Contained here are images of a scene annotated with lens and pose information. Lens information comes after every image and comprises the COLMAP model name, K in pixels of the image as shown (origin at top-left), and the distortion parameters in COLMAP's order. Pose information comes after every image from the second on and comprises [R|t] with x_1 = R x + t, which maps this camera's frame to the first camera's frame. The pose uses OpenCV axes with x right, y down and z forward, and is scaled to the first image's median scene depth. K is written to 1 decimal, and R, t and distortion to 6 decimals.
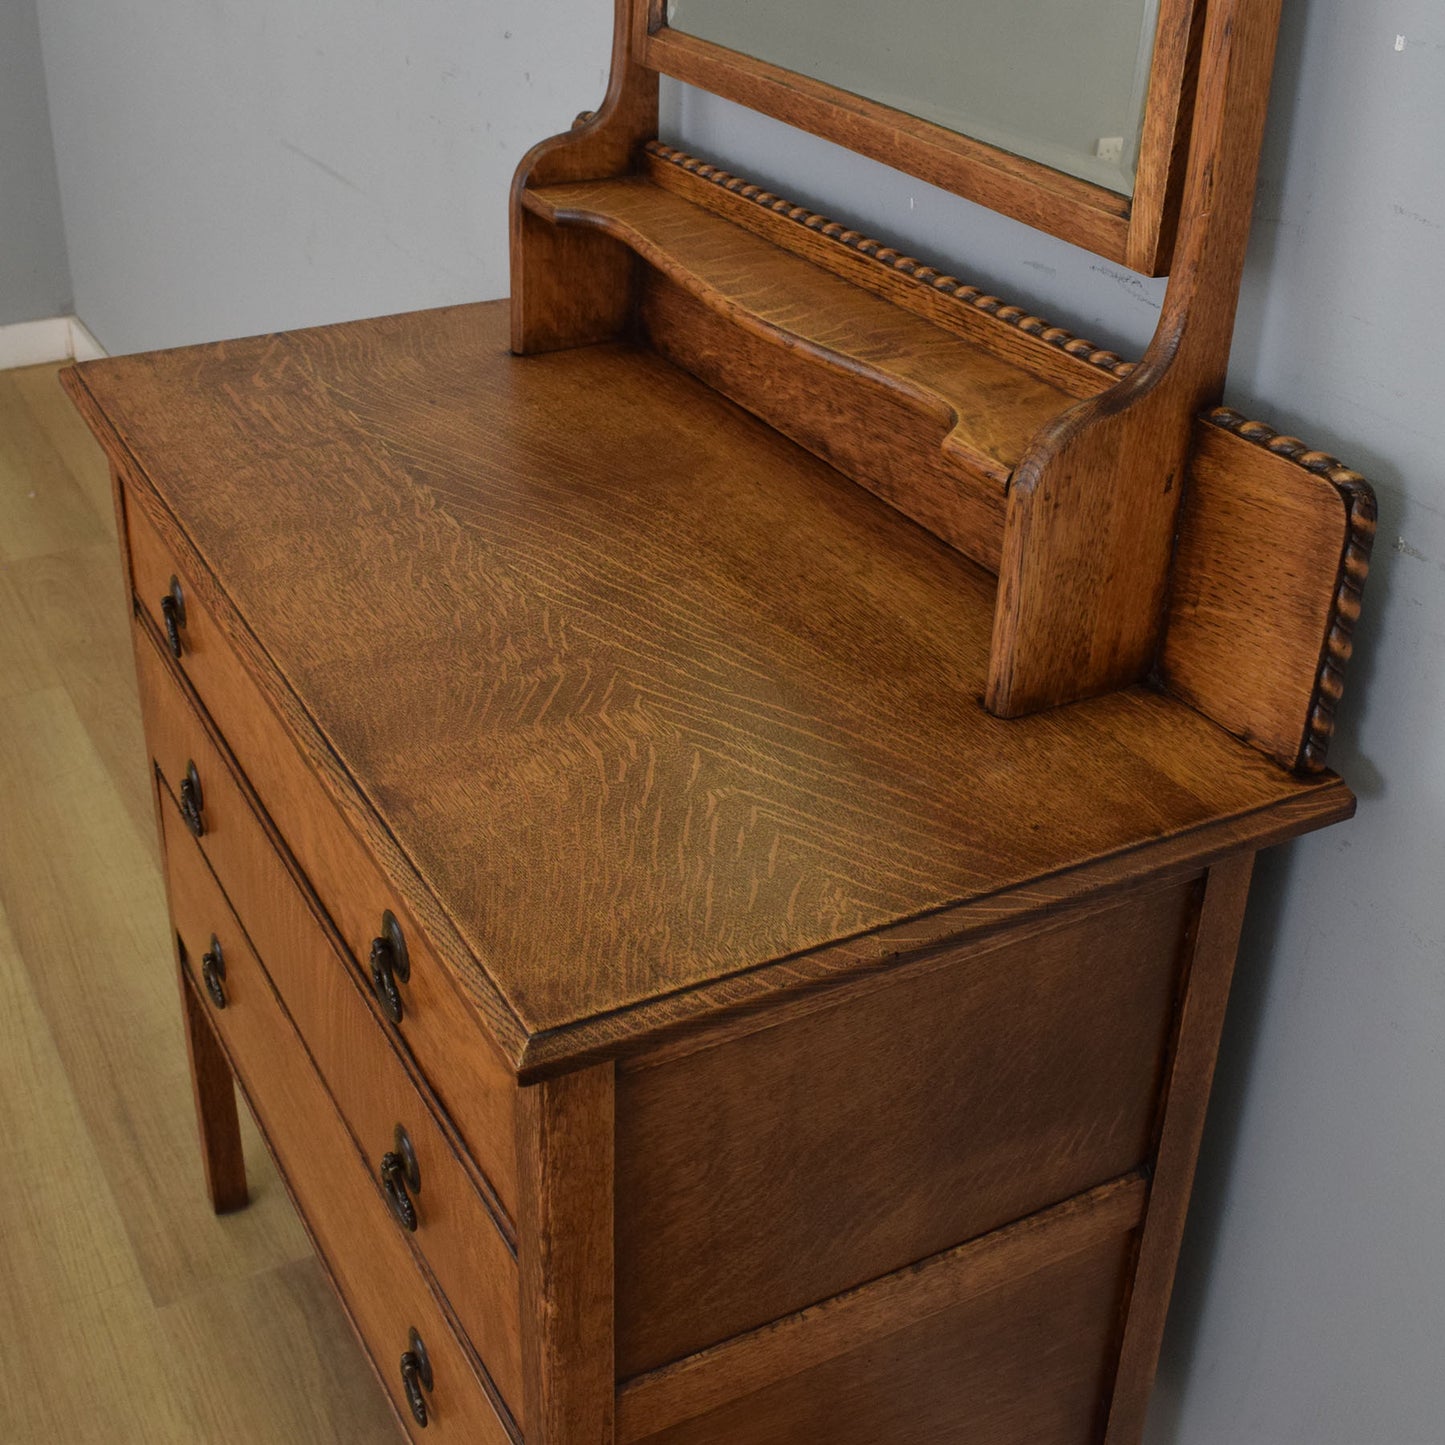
lens RADIAL K [[1922.3, 0, 647.2], [0, 1922.3, 639.0], [0, 0, 1]] dist [-0.099397, 0.000000]
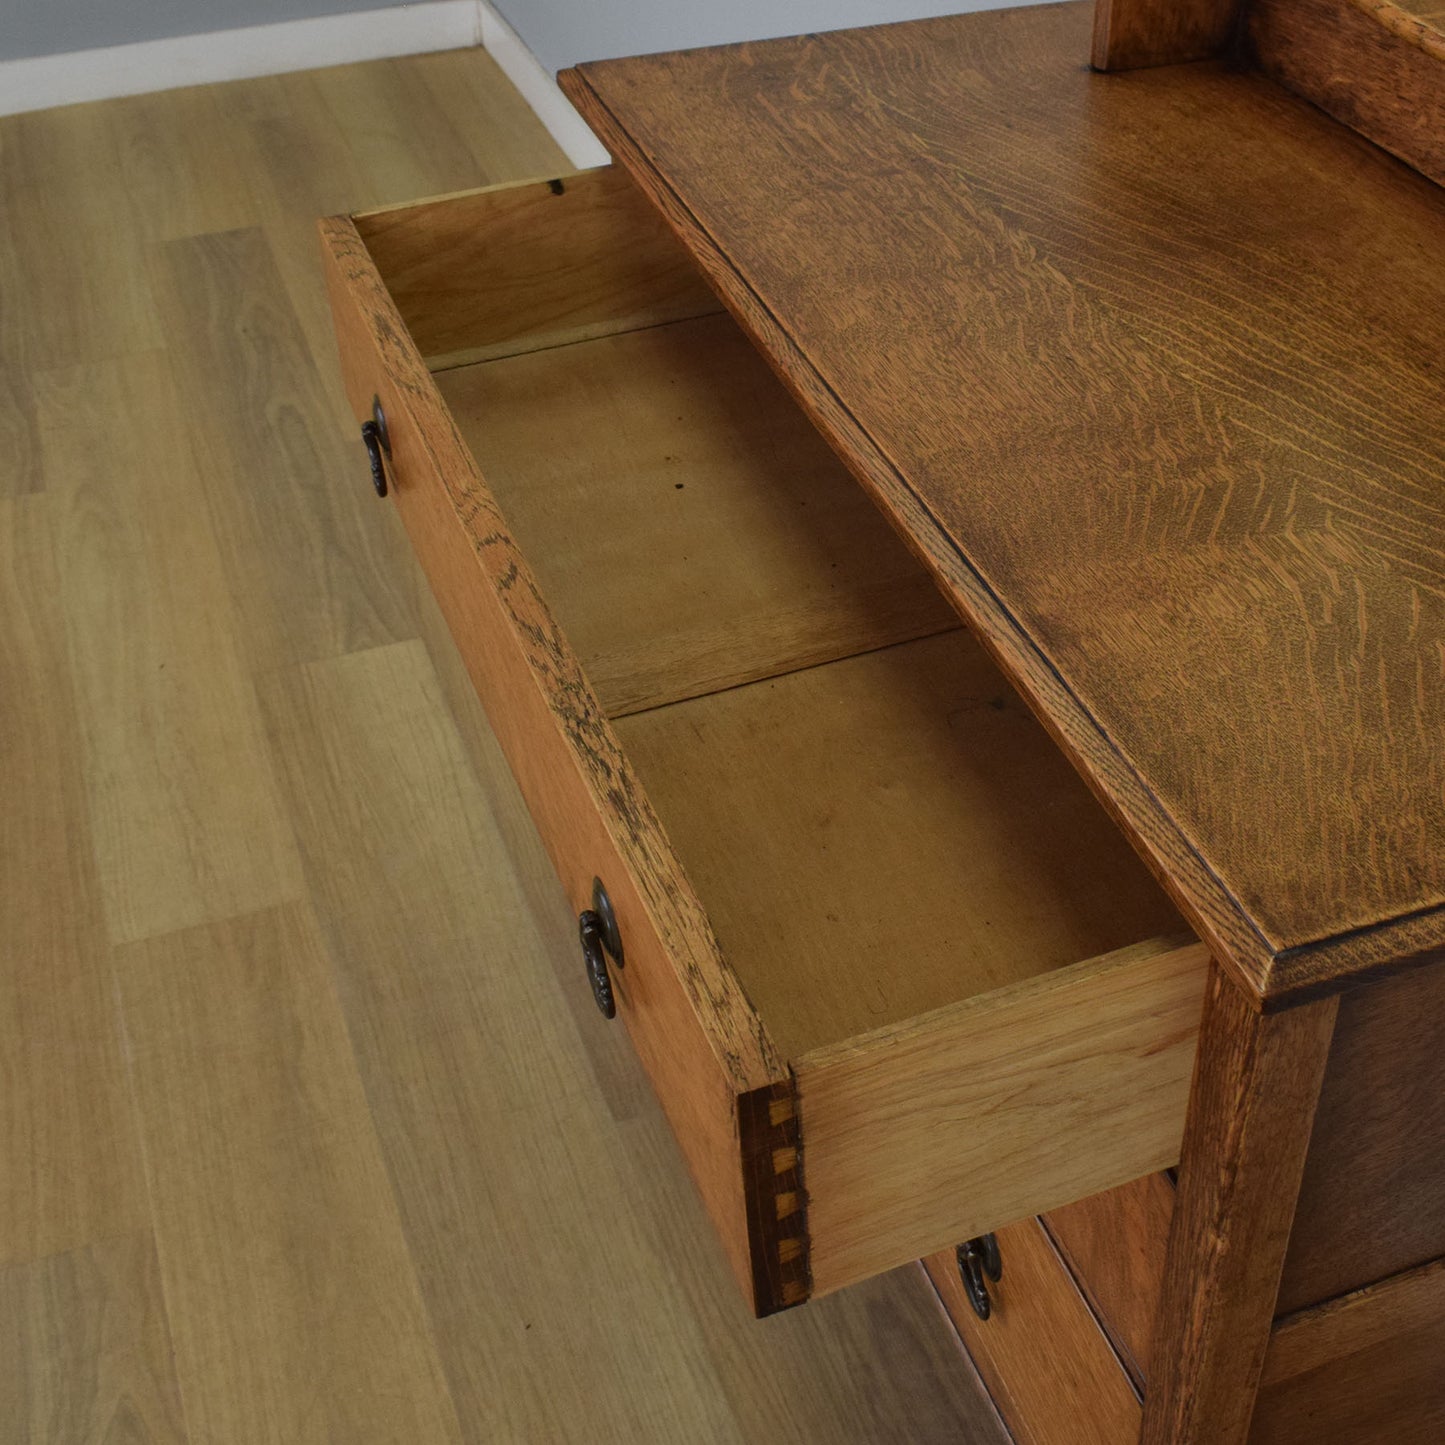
lens RADIAL K [[2055.0, 0, 844.6], [0, 2055.0, 642.8], [0, 0, 1]] dist [-0.093240, 0.000000]
pose [[0.995156, 0.051881, -0.083508, -0.121011], [-0.040026, 0.989643, 0.137855, -0.024604], [0.089795, -0.133844, 0.986926, 0.096631]]
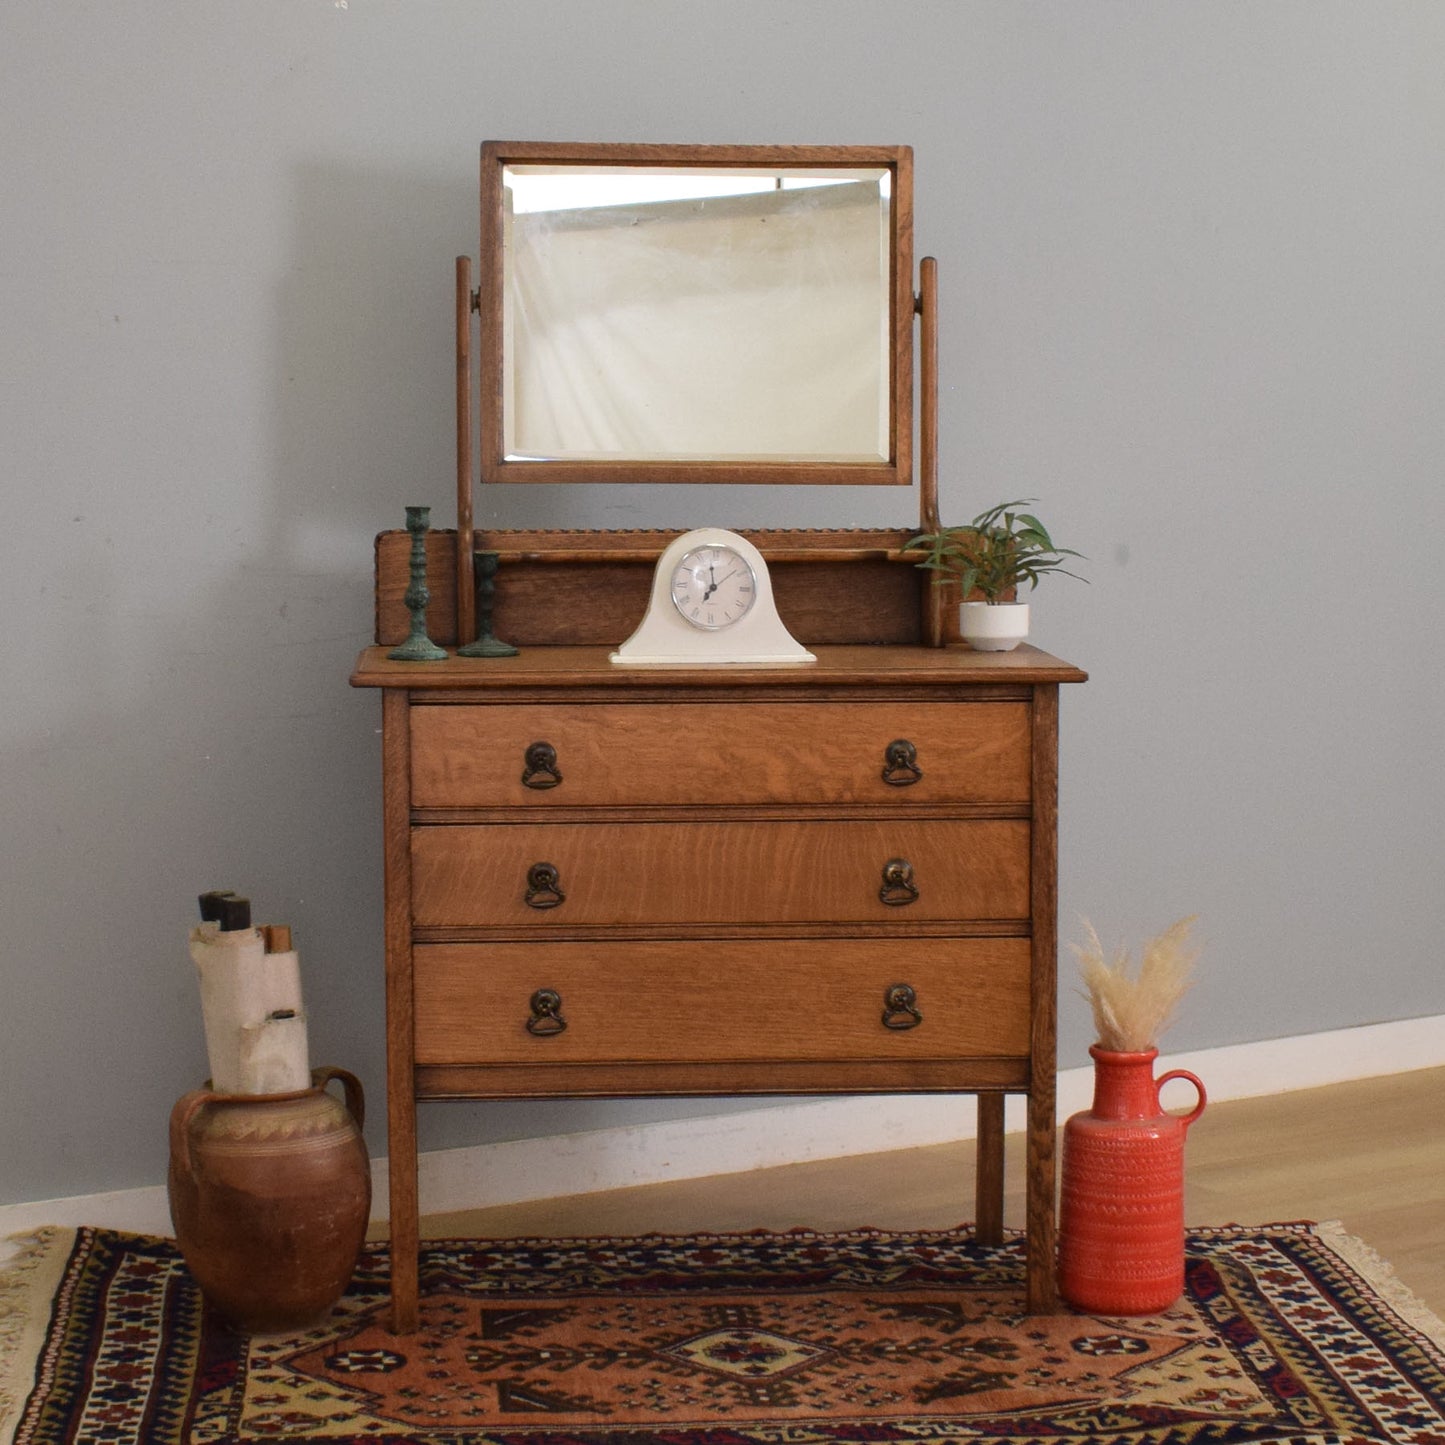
lens RADIAL K [[3382.8, 0, 714.7], [0, 3382.8, 725.5], [0, 0, 1]] dist [0.032674, 0.000000]
pose [[0.379871, -0.098077, 0.919825, -3.658564], [0.429889, 0.899181, -0.081661, 0.331694], [-0.819081, 0.426443, 0.383735, -0.404809]]
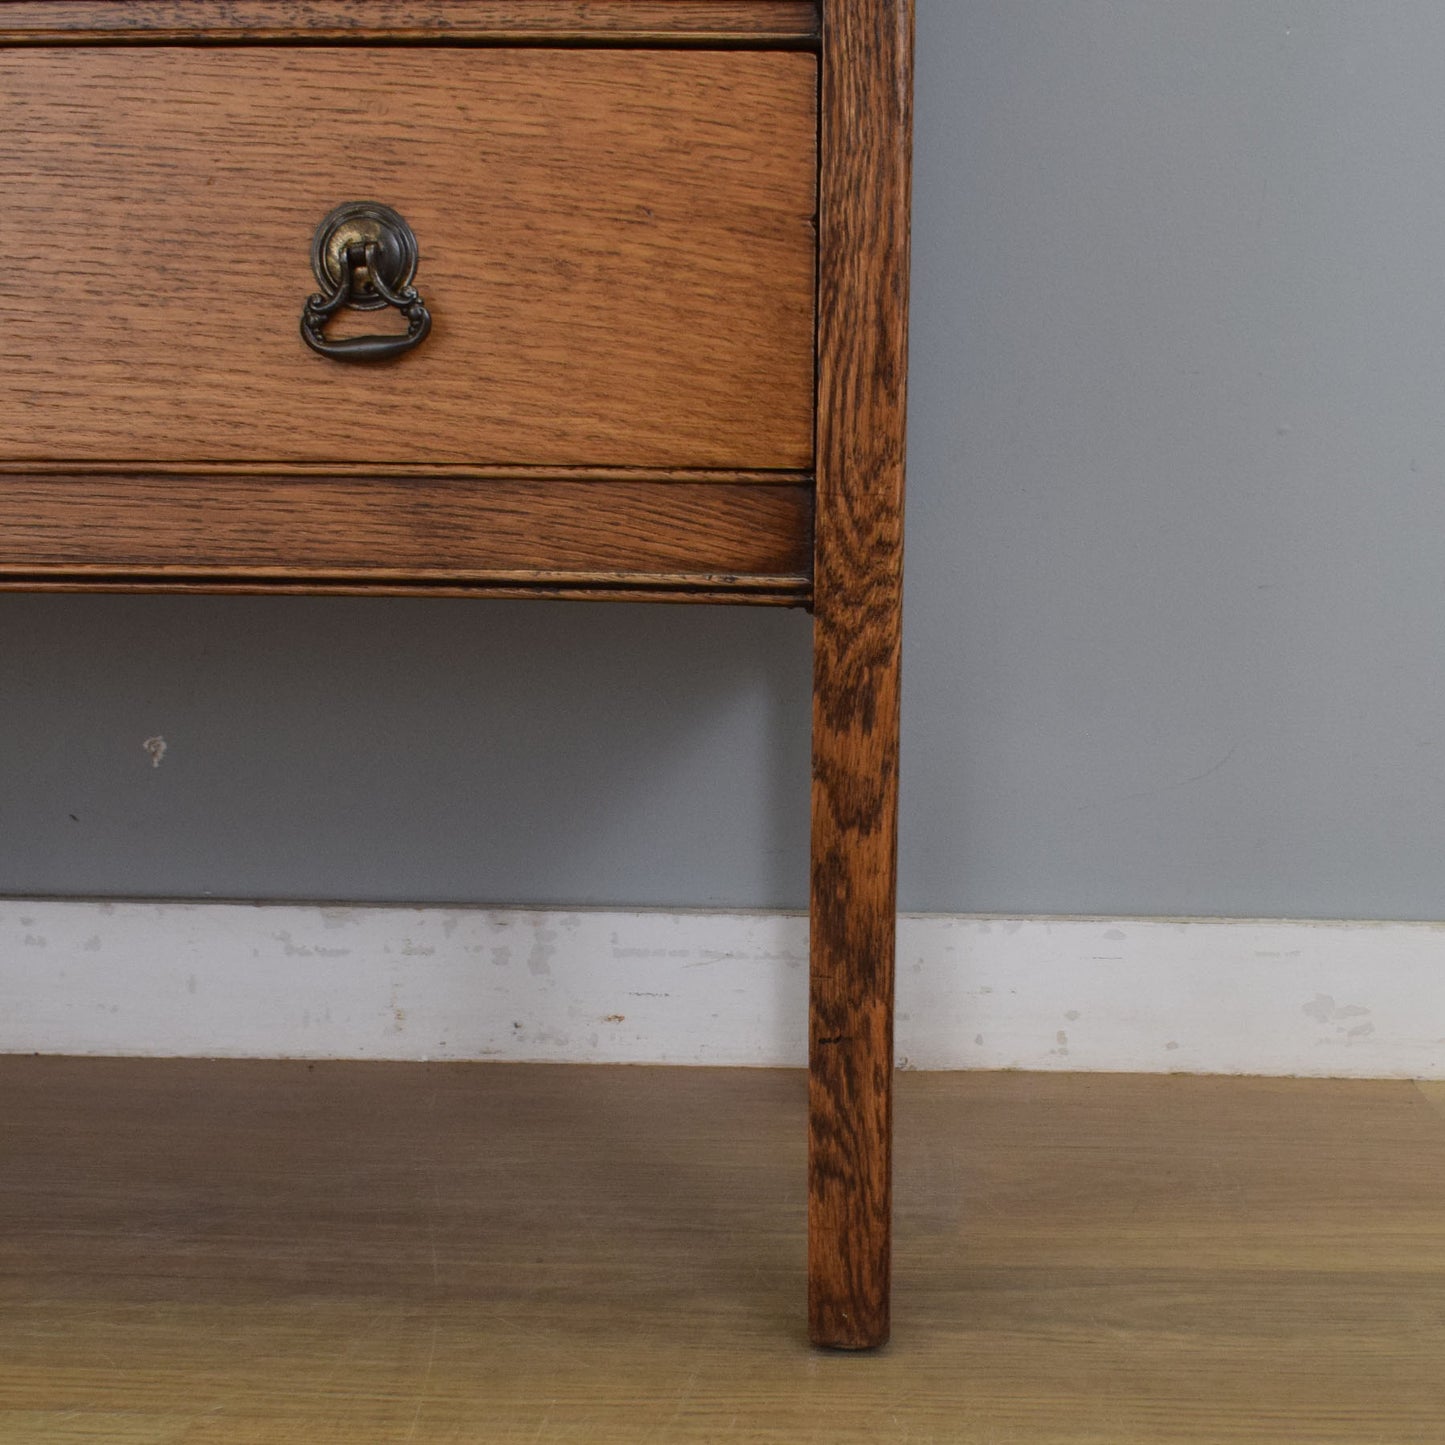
lens RADIAL K [[2468.1, 0, 906.4], [0, 2468.1, 938.4], [0, 0, 1]] dist [-0.094701, 0.000000]
pose [[0.456843, -0.167948, 0.873549, -0.775935], [0.395163, 0.918116, -0.030143, 0.685420], [-0.796957, 0.358965, 0.485802, 0.561473]]
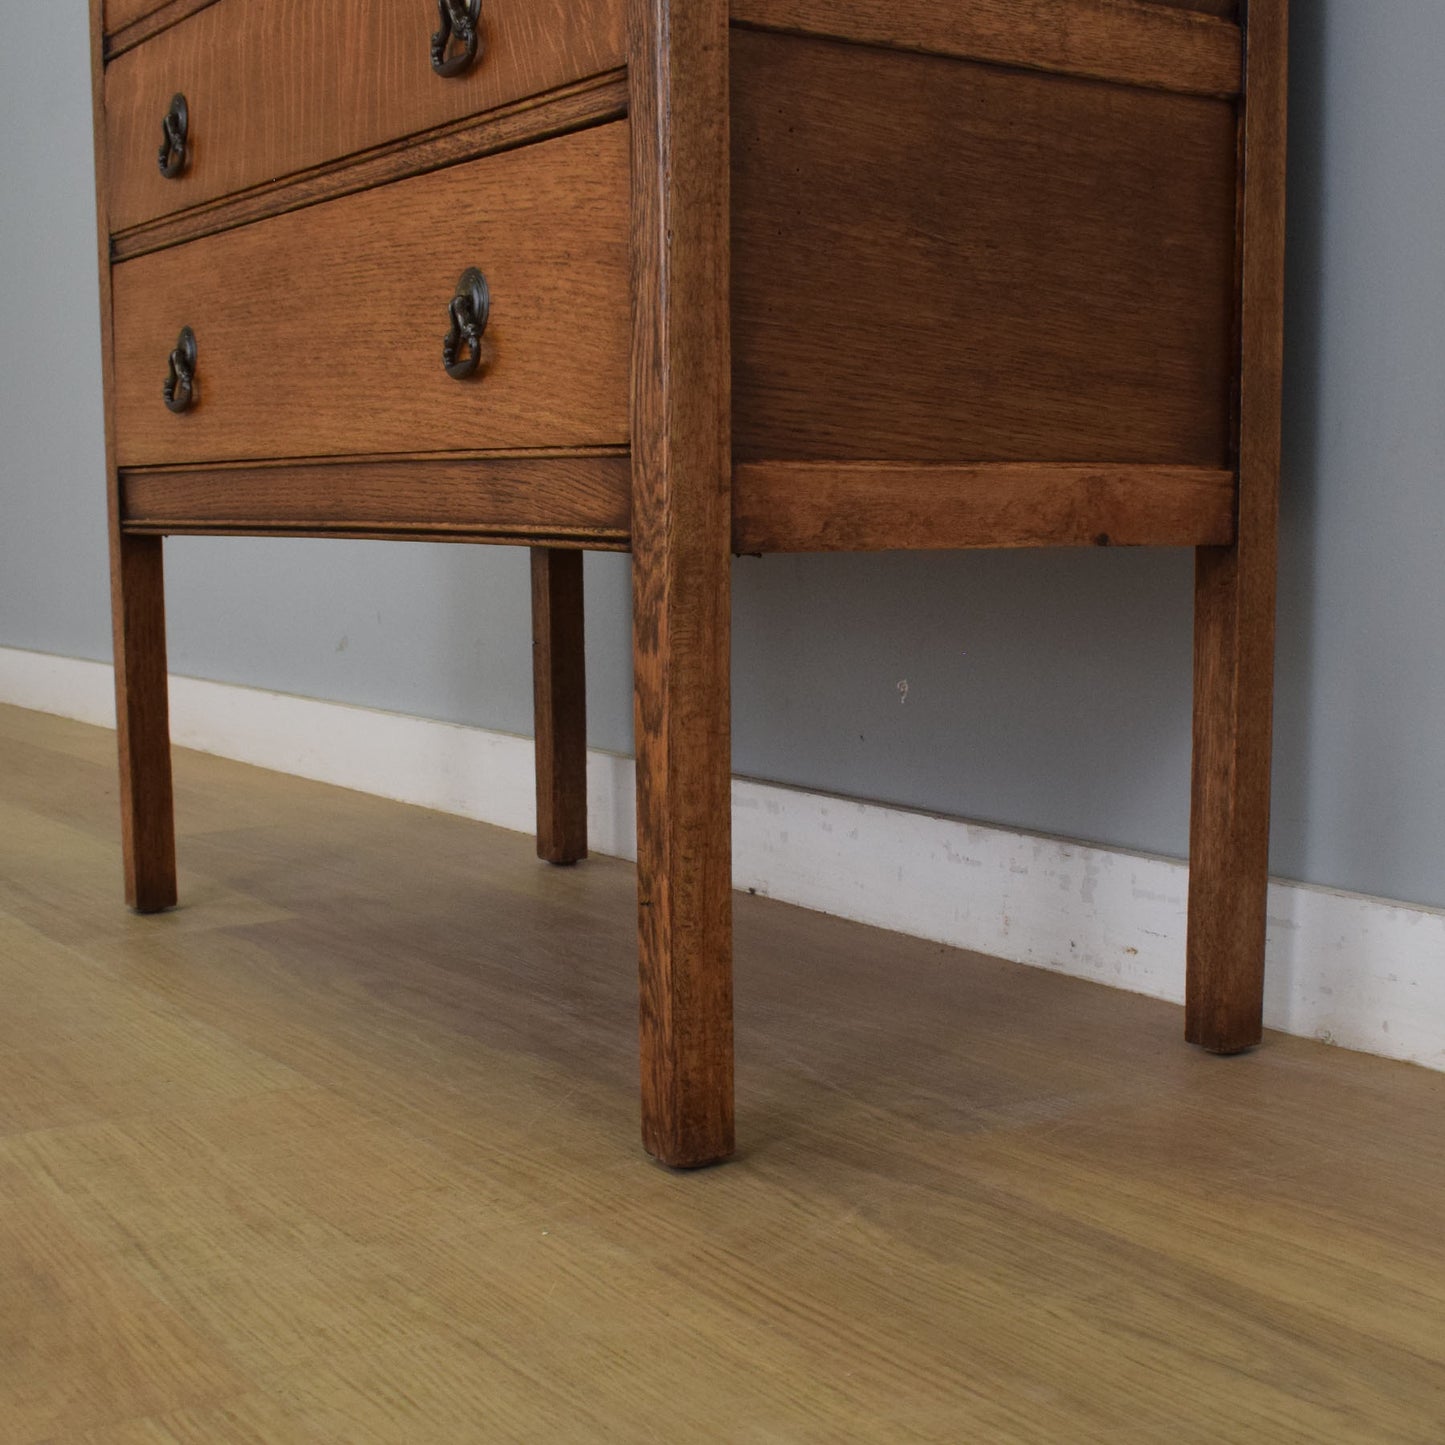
lens RADIAL K [[2240.0, 0, 756.9], [0, 2240.0, 860.6], [0, 0, 1]] dist [-0.122086, 0.000000]
pose [[0.992724, -0.021972, 0.118389, -0.116949], [0.057628, 0.949989, -0.306919, 0.960042], [-0.105724, 0.311508, 0.944344, 0.095805]]
